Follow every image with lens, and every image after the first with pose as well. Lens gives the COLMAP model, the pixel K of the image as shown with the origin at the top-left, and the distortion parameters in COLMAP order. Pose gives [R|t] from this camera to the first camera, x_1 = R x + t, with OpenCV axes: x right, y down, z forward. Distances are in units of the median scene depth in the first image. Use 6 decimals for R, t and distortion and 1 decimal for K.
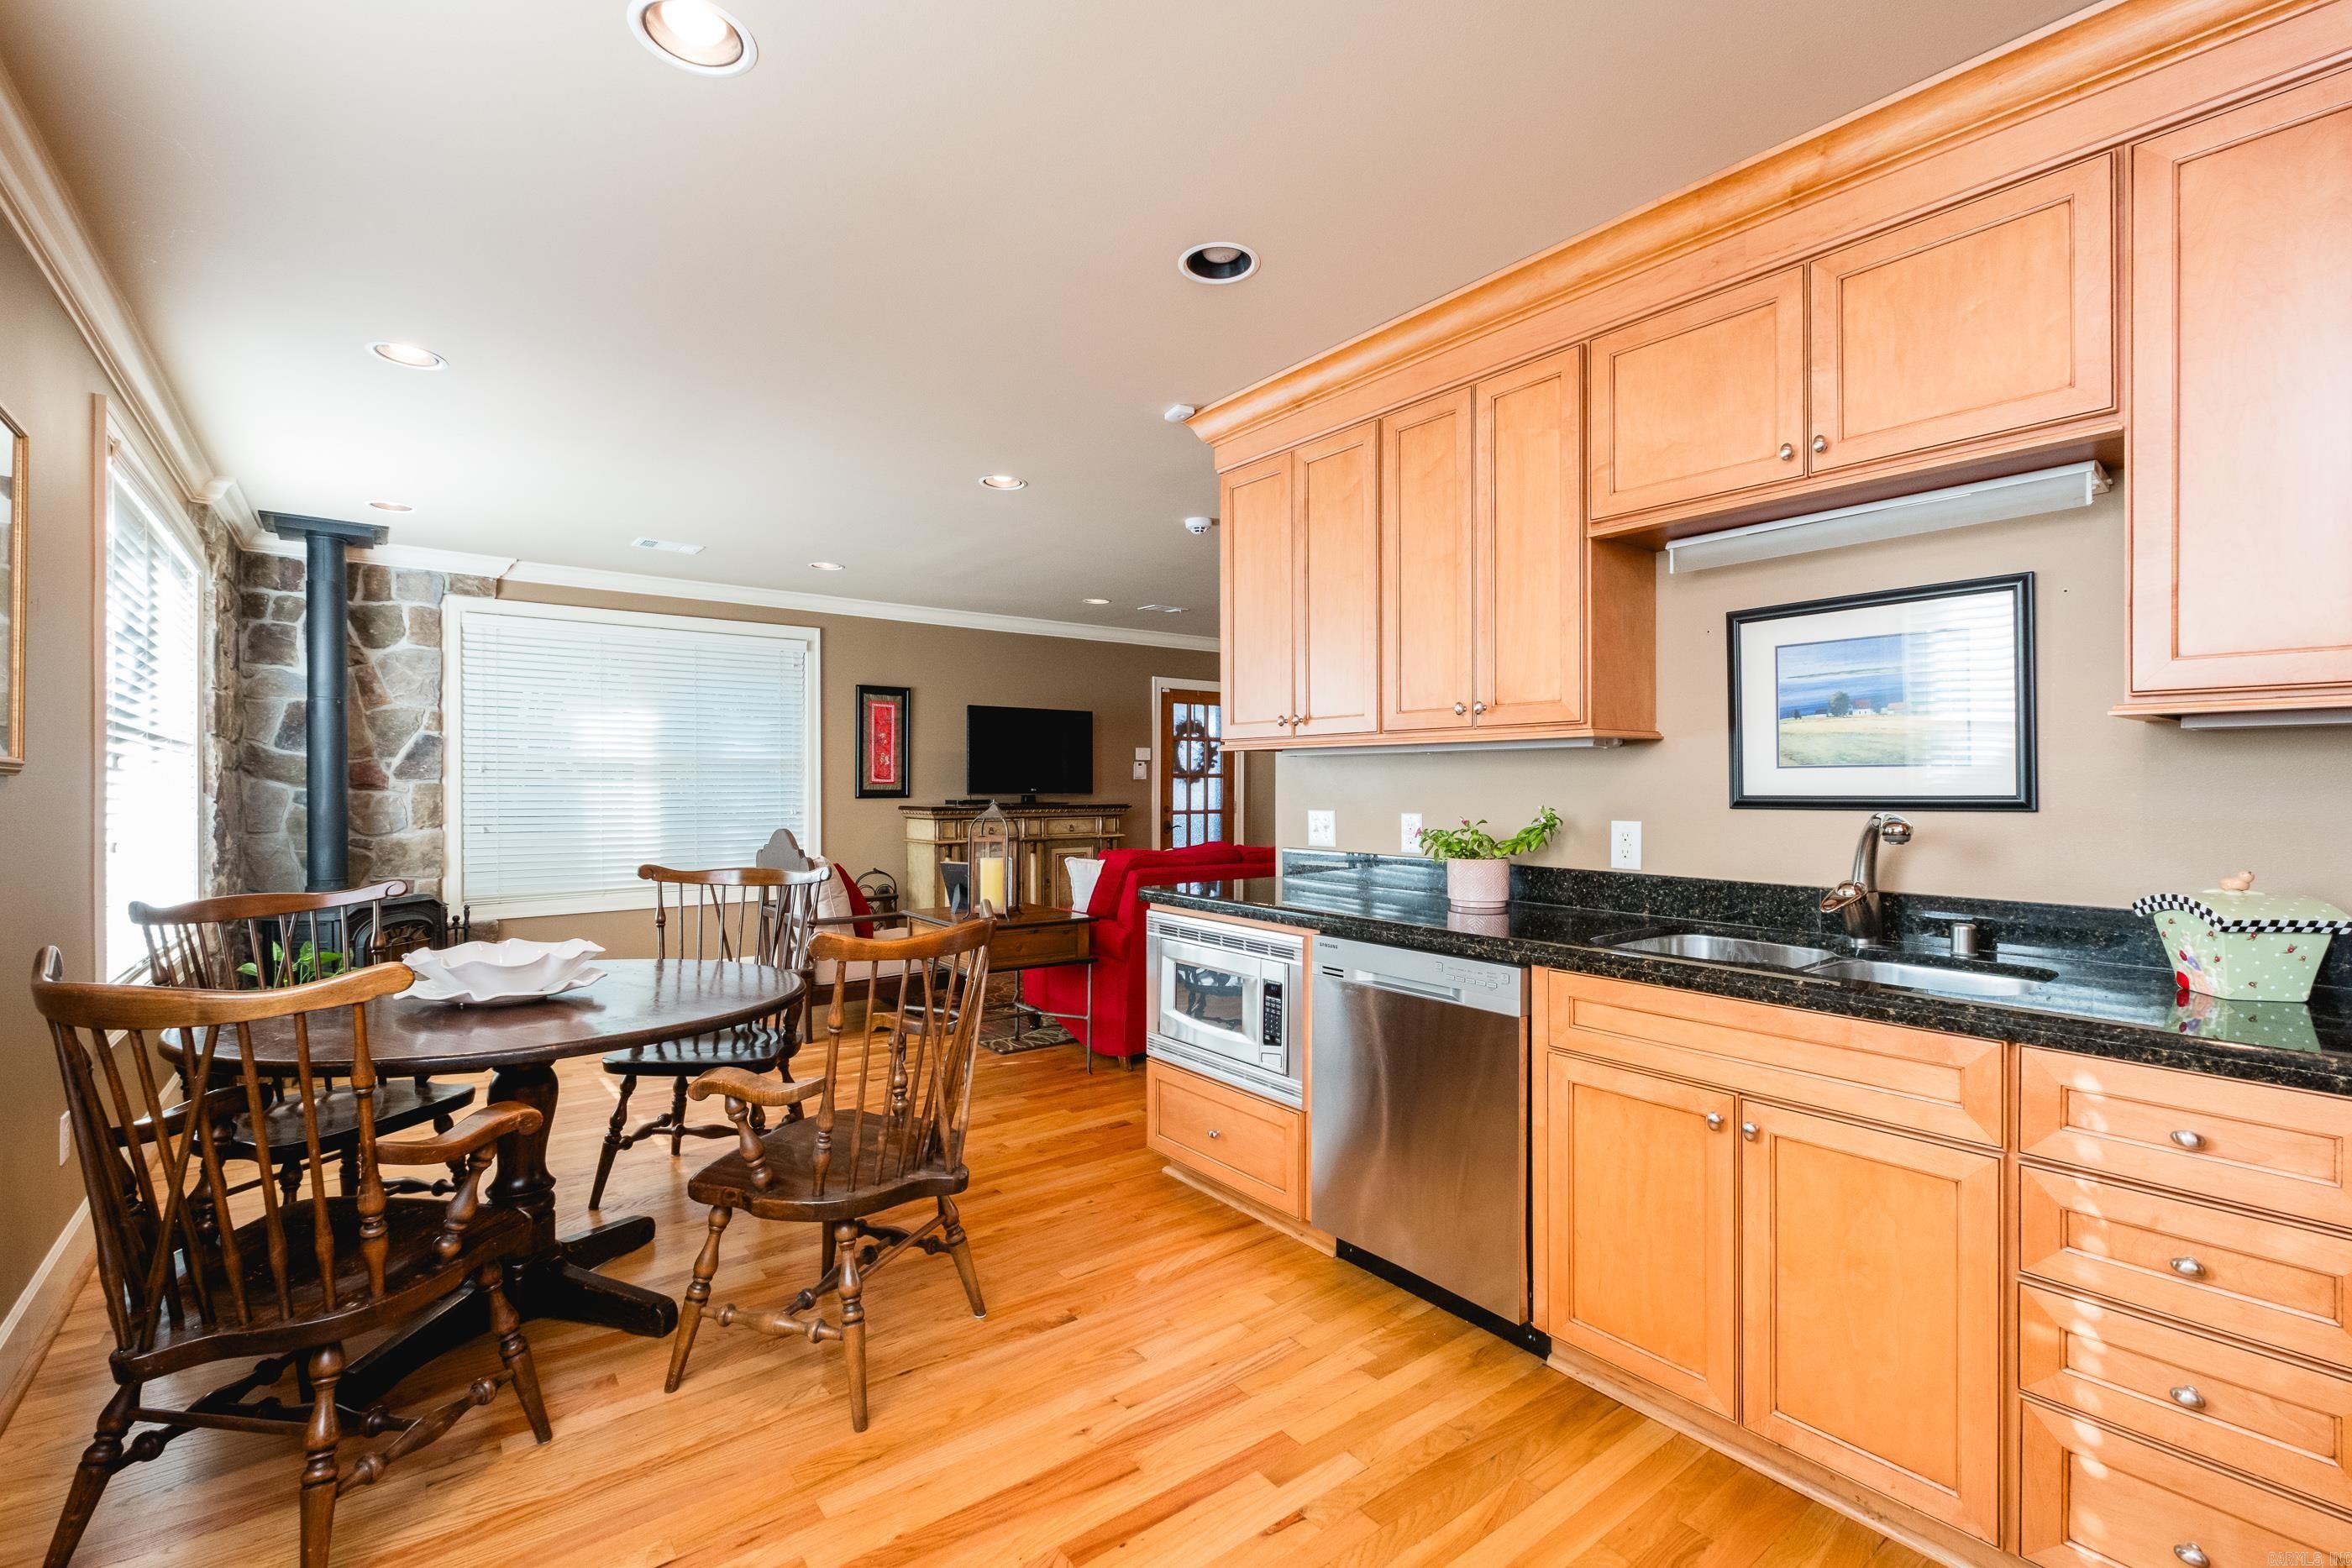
lens RADIAL K [[1024.0, 0, 1181.9], [0, 1024.0, 778.1], [0, 0, 1]] dist [-0.002069, -0.000579]
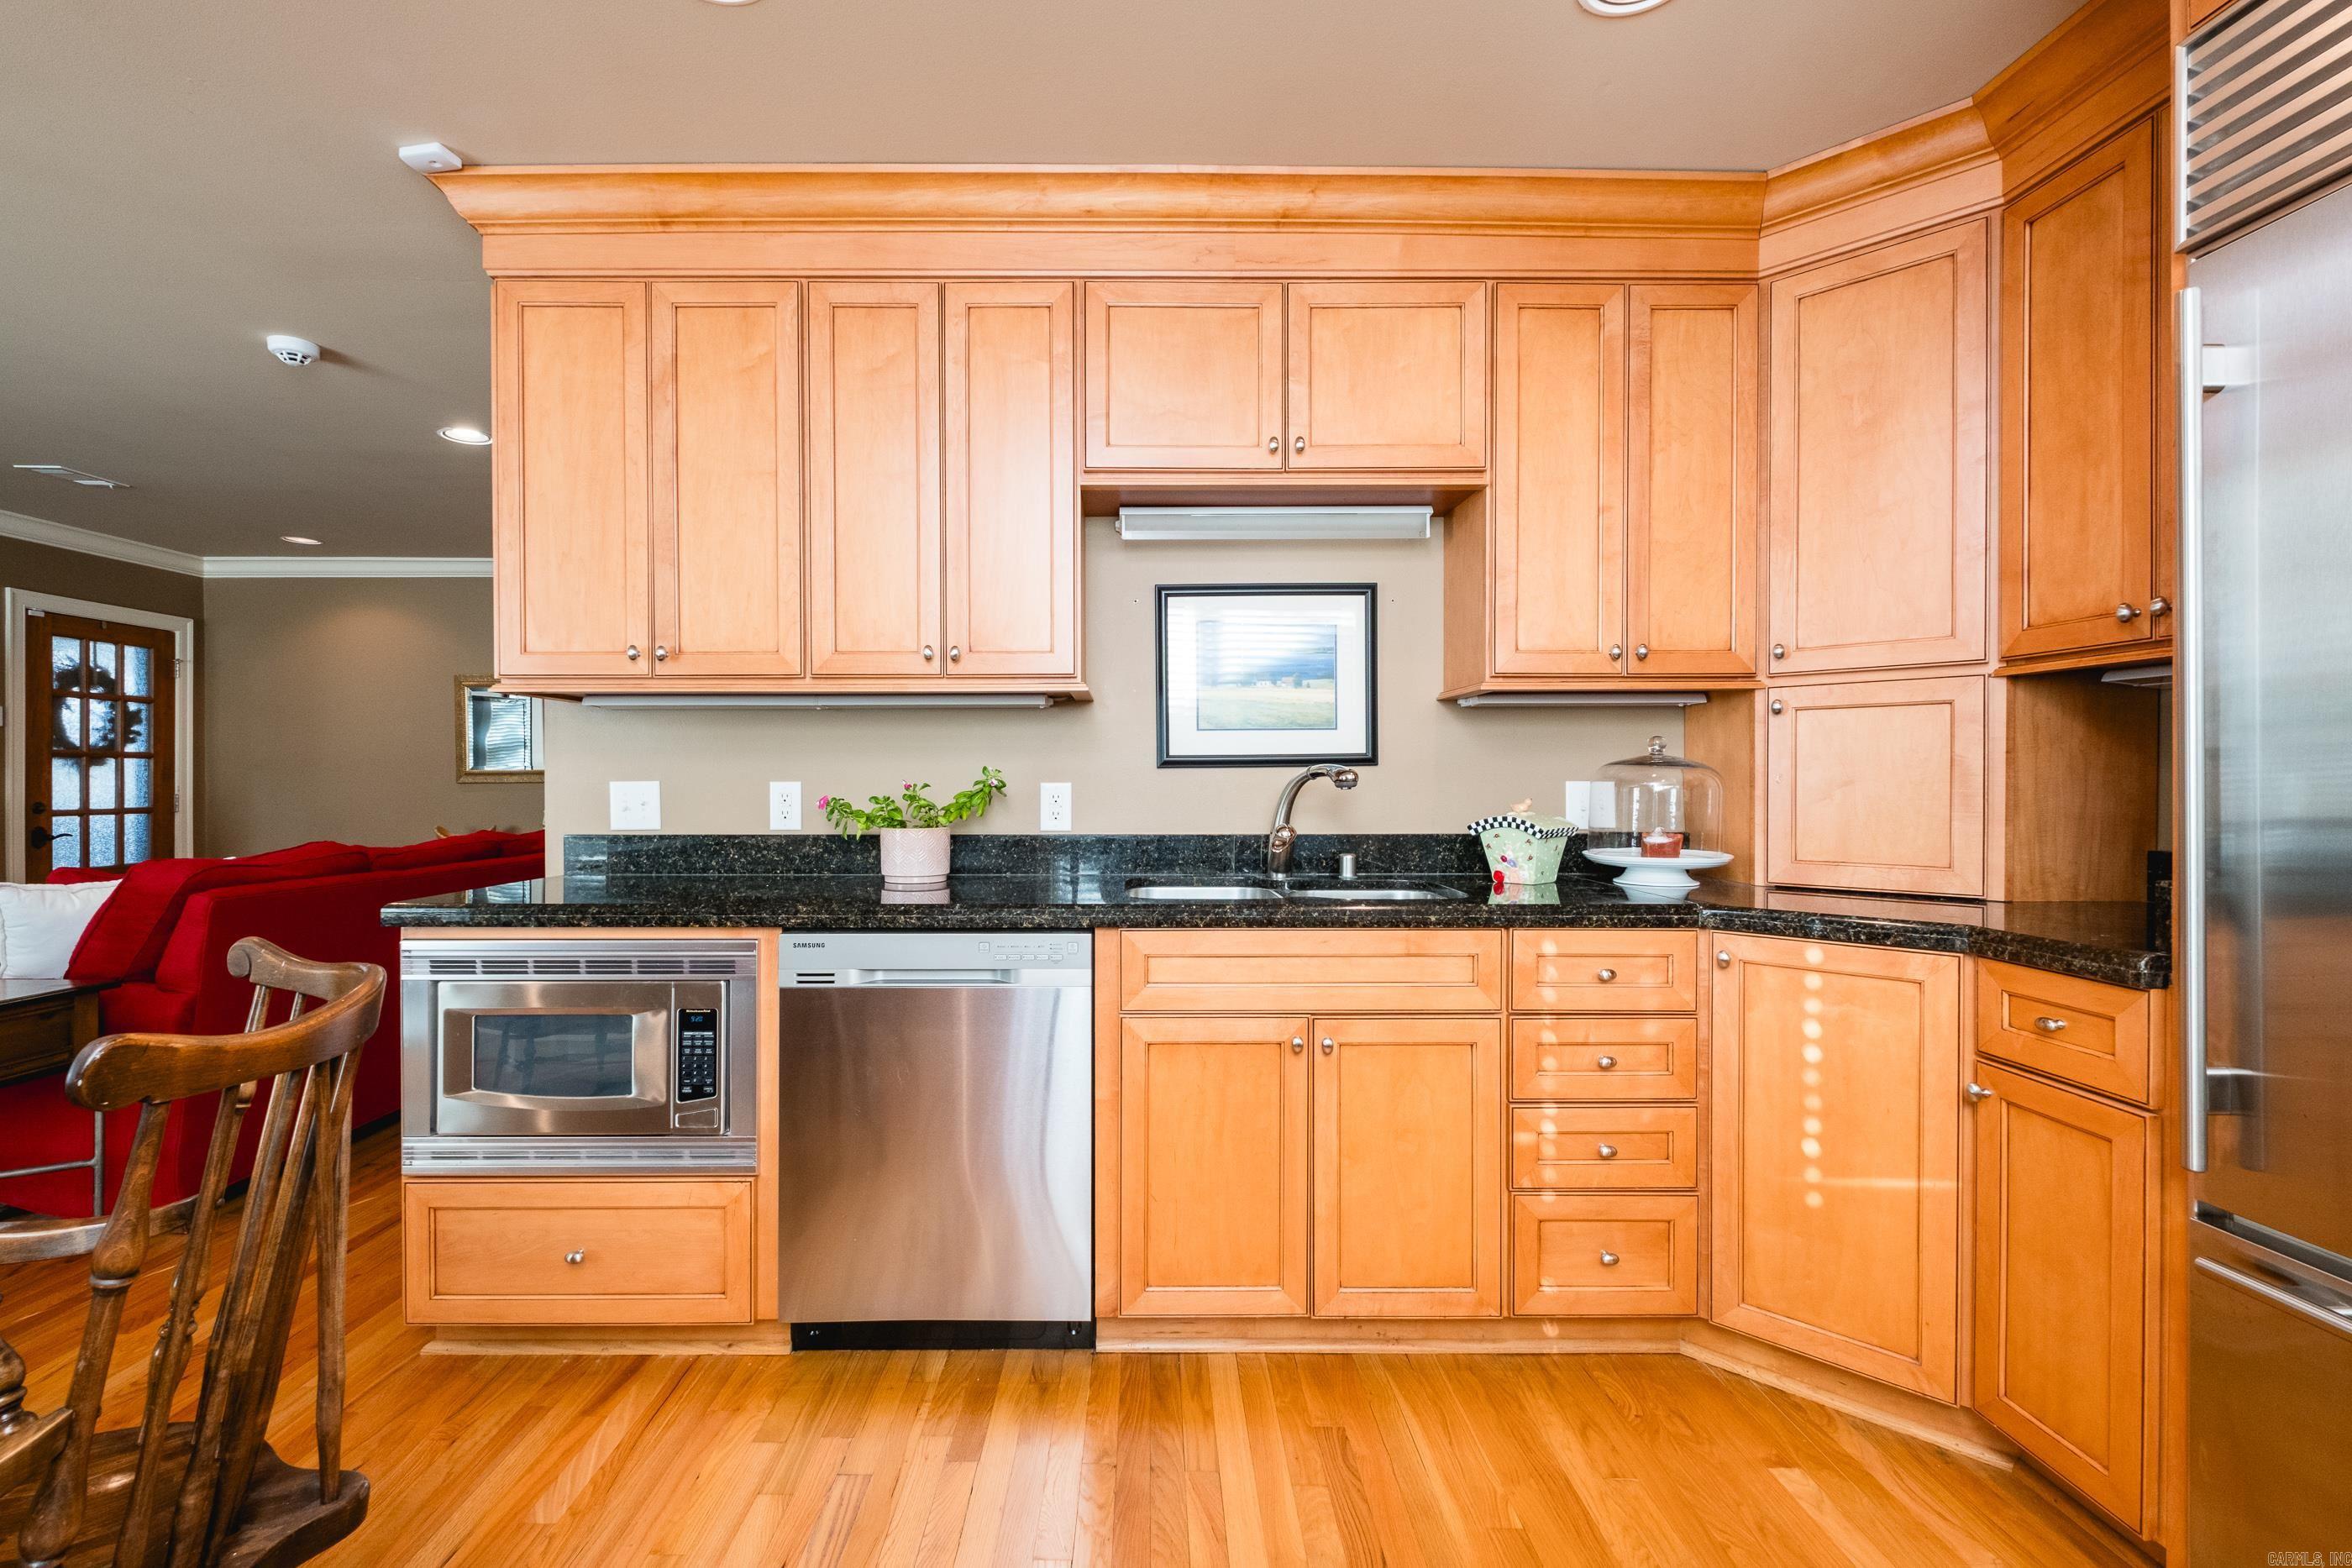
lens RADIAL K [[1020.6, 0, 1192.4], [0, 1020.6, 778.9], [0, 0, 1]] dist [0.014969, -0.013636]
pose [[0.608742, -0.004746, 0.793354, -0.297662], [-0.000065, 0.999982, 0.006032, 0.035273], [-0.793369, -0.003724, 0.608730, 0.318140]]
